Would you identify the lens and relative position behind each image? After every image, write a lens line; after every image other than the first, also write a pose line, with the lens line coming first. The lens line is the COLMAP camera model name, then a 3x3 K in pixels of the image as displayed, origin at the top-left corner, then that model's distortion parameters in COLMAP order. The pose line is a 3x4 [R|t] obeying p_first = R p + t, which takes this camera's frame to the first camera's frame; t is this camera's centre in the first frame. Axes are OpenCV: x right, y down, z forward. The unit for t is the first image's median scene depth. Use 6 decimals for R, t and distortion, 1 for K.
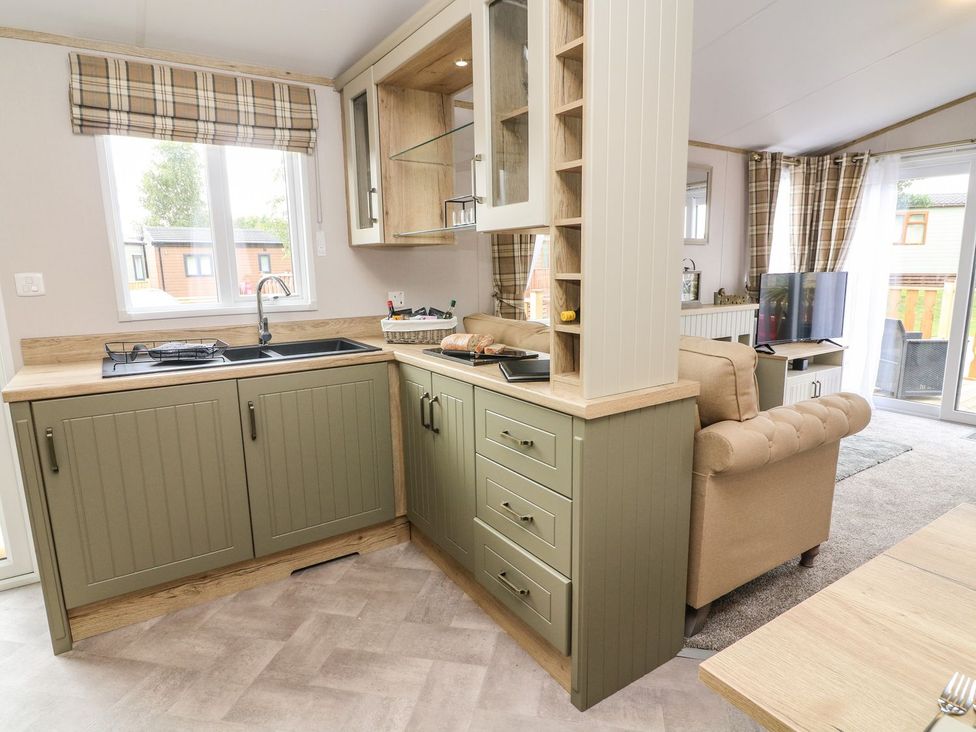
lens RADIAL K [[566.2, 0, 488.0], [0, 566.2, 366.0], [0, 0, 1]] dist [-0.001470, -0.001855]
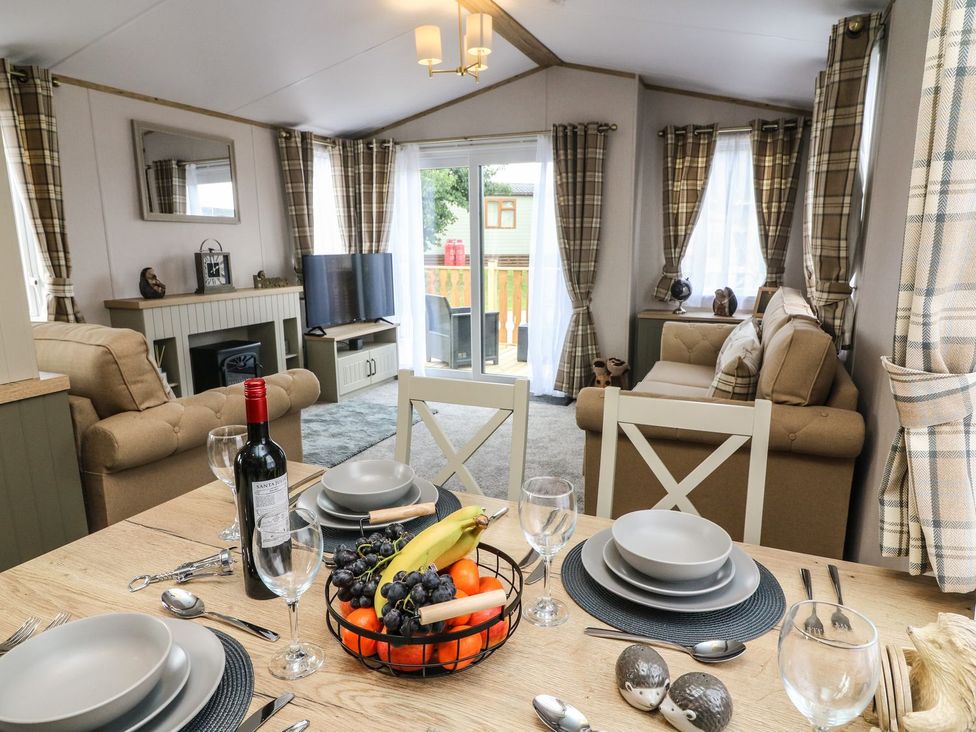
lens RADIAL K [[625.8, 0, 488.0], [0, 625.8, 366.0], [0, 0, 1]] dist [0.012190, -0.026122]
pose [[0.841347, -0.096638, 0.531787, 0.154578], [0.089526, 0.995212, 0.039214, 0.013462], [-0.533030, 0.014616, 0.845970, -0.082811]]
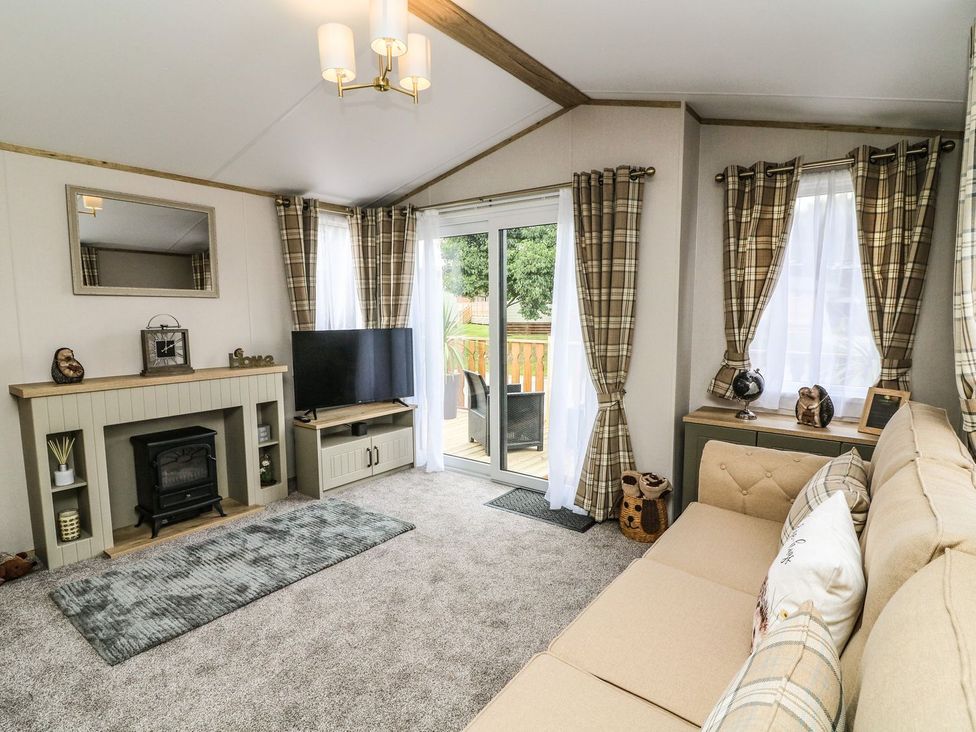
lens RADIAL K [[519.3, 0, 493.9], [0, 519.3, 366.9], [0, 0, 1]] dist [0.000783, -0.013475]
pose [[0.944479, -0.024398, 0.327665, 0.501620], [0.048008, 0.996784, -0.064162, -0.040069], [-0.325046, 0.076330, 0.942613, 0.136825]]
